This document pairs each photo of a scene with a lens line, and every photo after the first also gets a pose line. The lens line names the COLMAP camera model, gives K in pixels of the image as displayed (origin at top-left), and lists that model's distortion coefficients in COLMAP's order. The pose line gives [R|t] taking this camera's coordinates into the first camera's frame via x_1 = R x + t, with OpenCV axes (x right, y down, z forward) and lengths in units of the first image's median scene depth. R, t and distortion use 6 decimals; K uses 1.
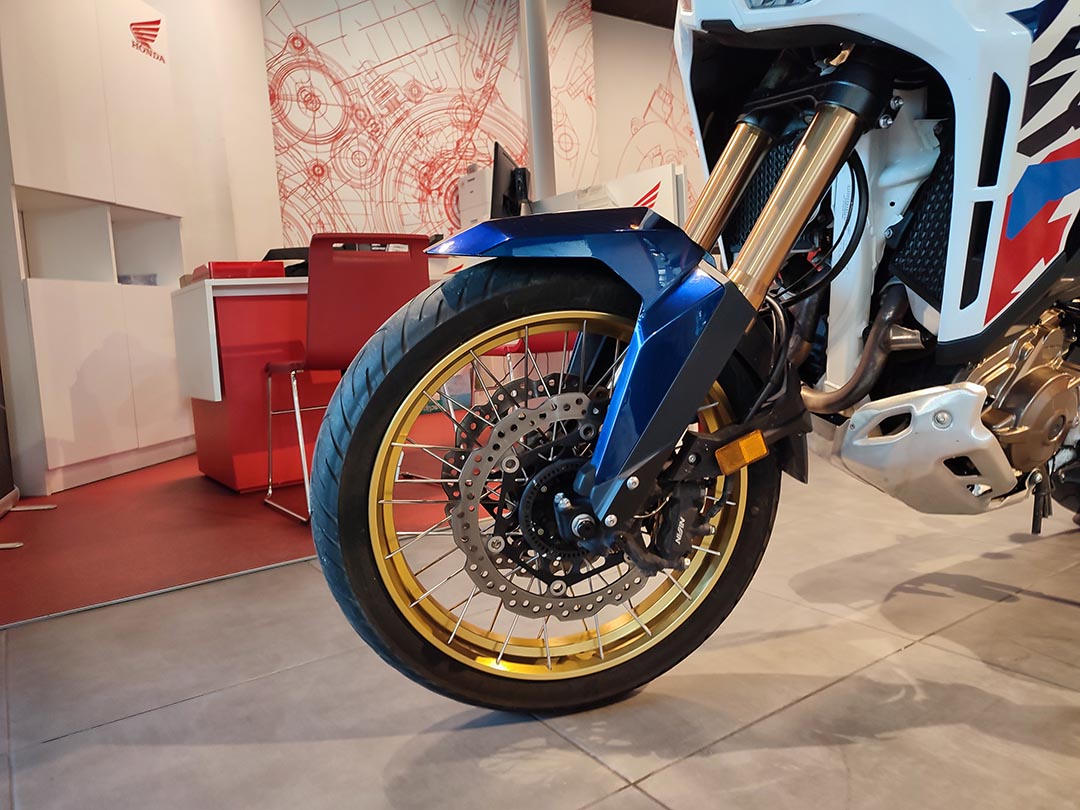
lens RADIAL K [[788.3, 0, 540.5], [0, 788.3, 403.2], [0, 0, 1]] dist [0.039562, -0.037850]
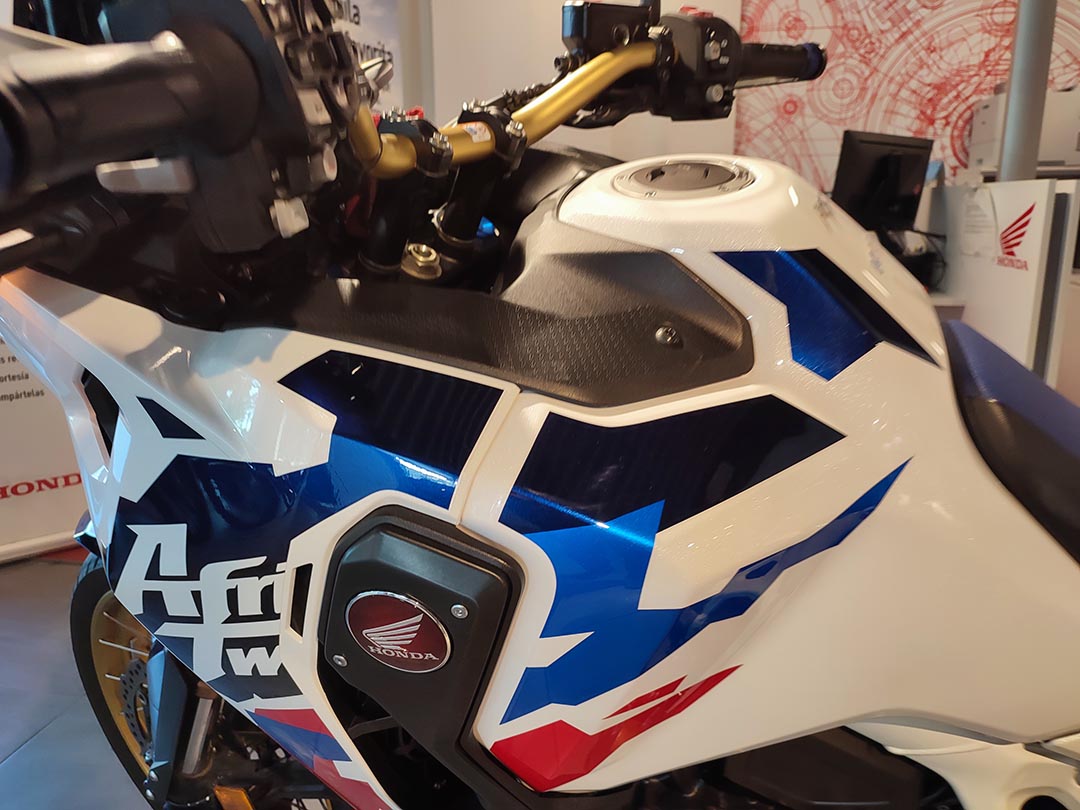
lens RADIAL K [[788.3, 0, 539.6], [0, 788.3, 406.6], [0, 0, 1]] dist [0.039562, -0.037850]
pose [[0.707761, 0.226315, -0.669220, 0.202162], [-0.106792, 0.970686, 0.215322, -0.123295], [0.698333, -0.080930, 0.711183, 0.117877]]
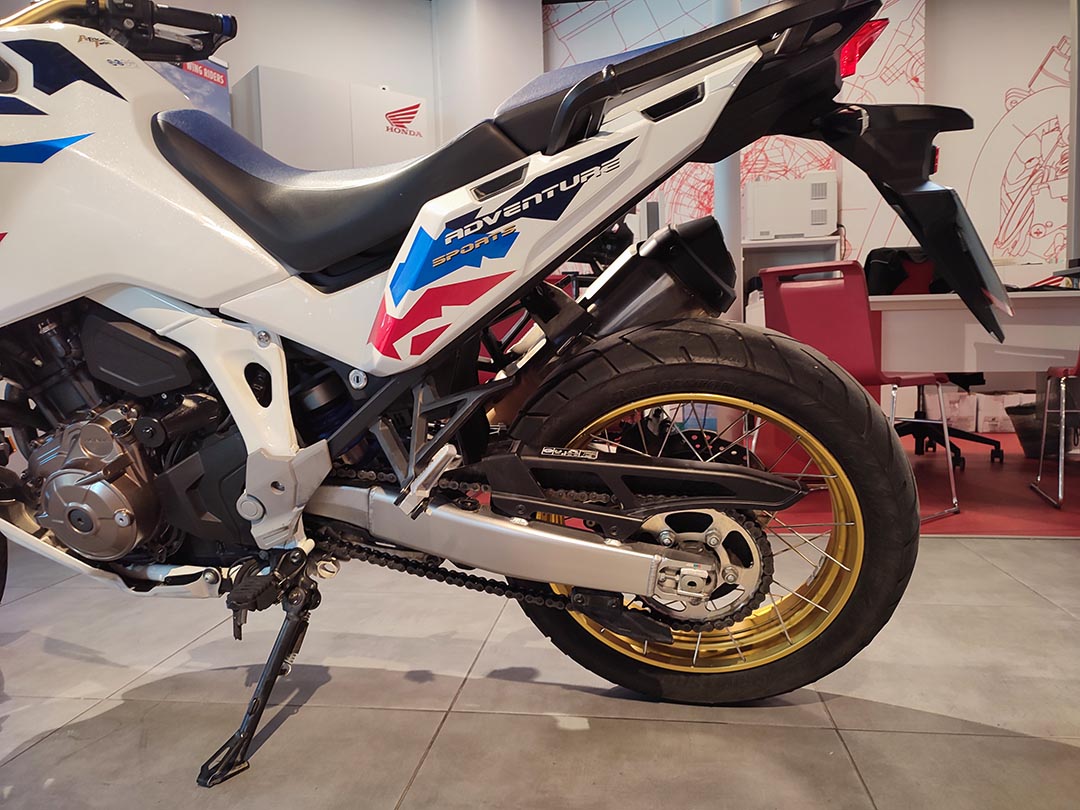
lens RADIAL K [[788.3, 0, 539.0], [0, 788.3, 401.2], [0, 0, 1]] dist [0.039562, -0.037850]
pose [[0.741576, 0.086543, -0.665263, 0.401586], [-0.088084, 0.995620, 0.031331, -0.046956], [0.665061, 0.035365, 0.745951, 0.146643]]
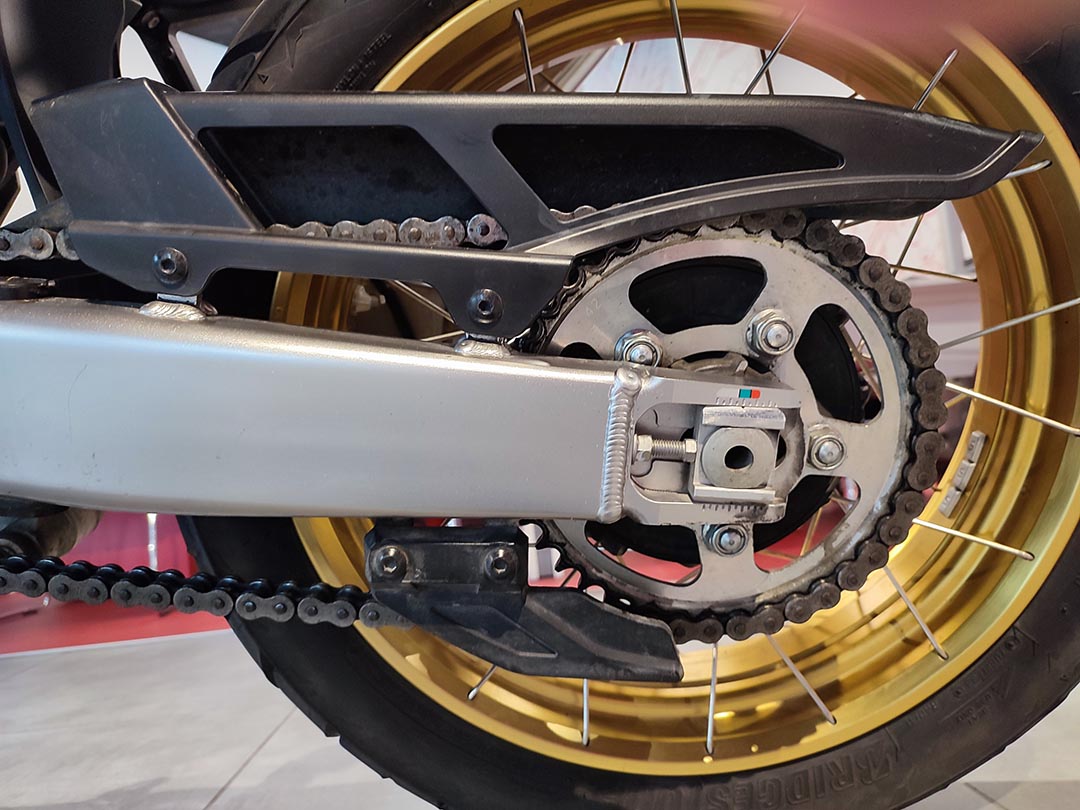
lens RADIAL K [[788.3, 0, 537.3], [0, 788.3, 398.7], [0, 0, 1]] dist [0.039562, -0.037850]
pose [[0.848701, -0.076395, -0.523326, 0.314765], [-0.005560, 0.988169, -0.153269, 0.011528], [0.528843, 0.132990, 0.838235, 0.269664]]
